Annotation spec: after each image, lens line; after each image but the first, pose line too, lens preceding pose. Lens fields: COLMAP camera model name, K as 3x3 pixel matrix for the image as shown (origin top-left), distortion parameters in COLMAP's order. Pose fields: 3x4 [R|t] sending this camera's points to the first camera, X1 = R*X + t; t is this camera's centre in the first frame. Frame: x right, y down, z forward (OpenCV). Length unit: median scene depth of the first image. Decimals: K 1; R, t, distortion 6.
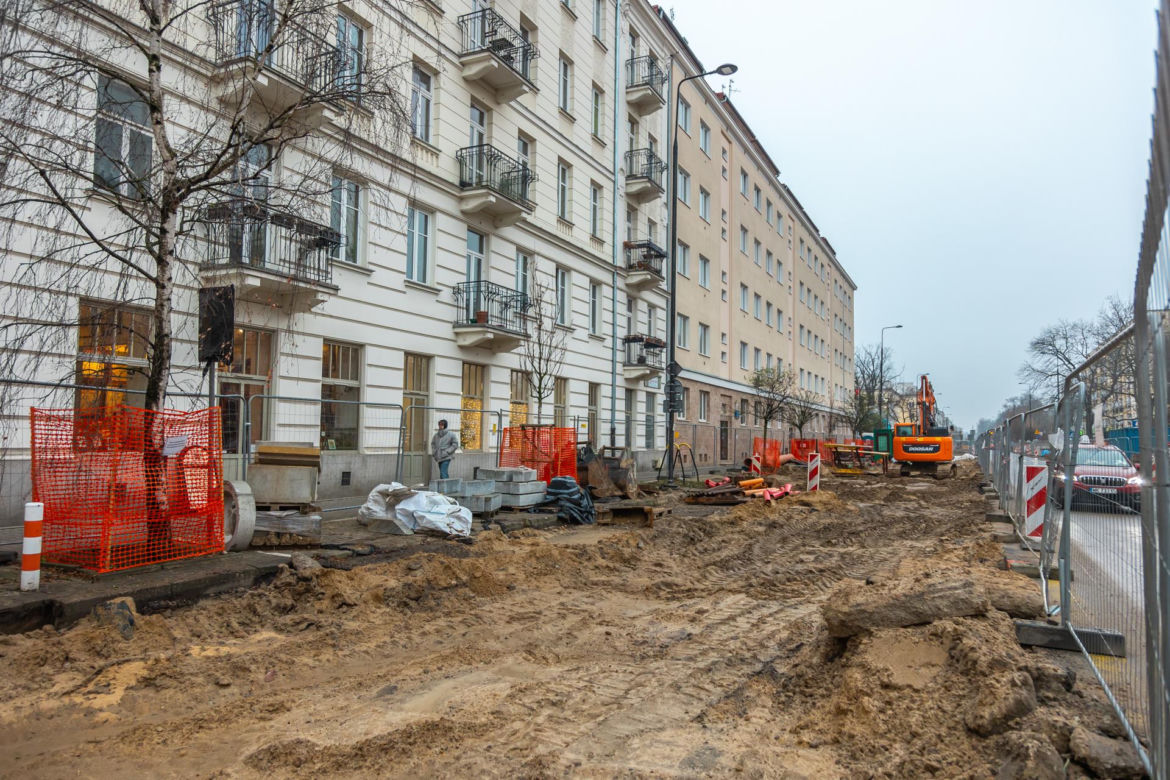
lens RADIAL K [[781.3, 0, 596.6], [0, 781.3, 391.6], [0, 0, 1]] dist [0.017107, 0.000047]
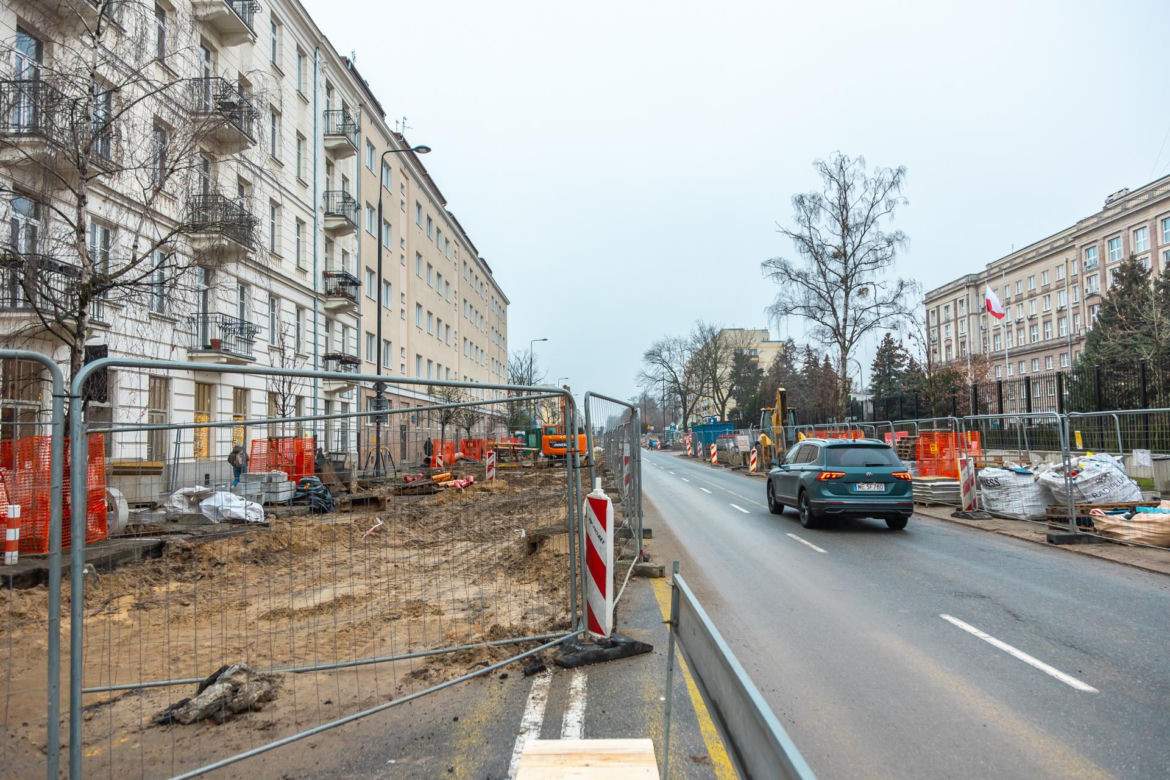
lens RADIAL K [[776.2, 0, 585.0], [0, 776.2, 390.0], [0, 0, 1]] dist [-0.000939, 0.001459]
pose [[0.911584, -0.000984, 0.411112, -0.082164], [0.001244, 0.999999, -0.000364, -0.017683], [-0.411111, 0.000843, 0.911585, -0.185126]]
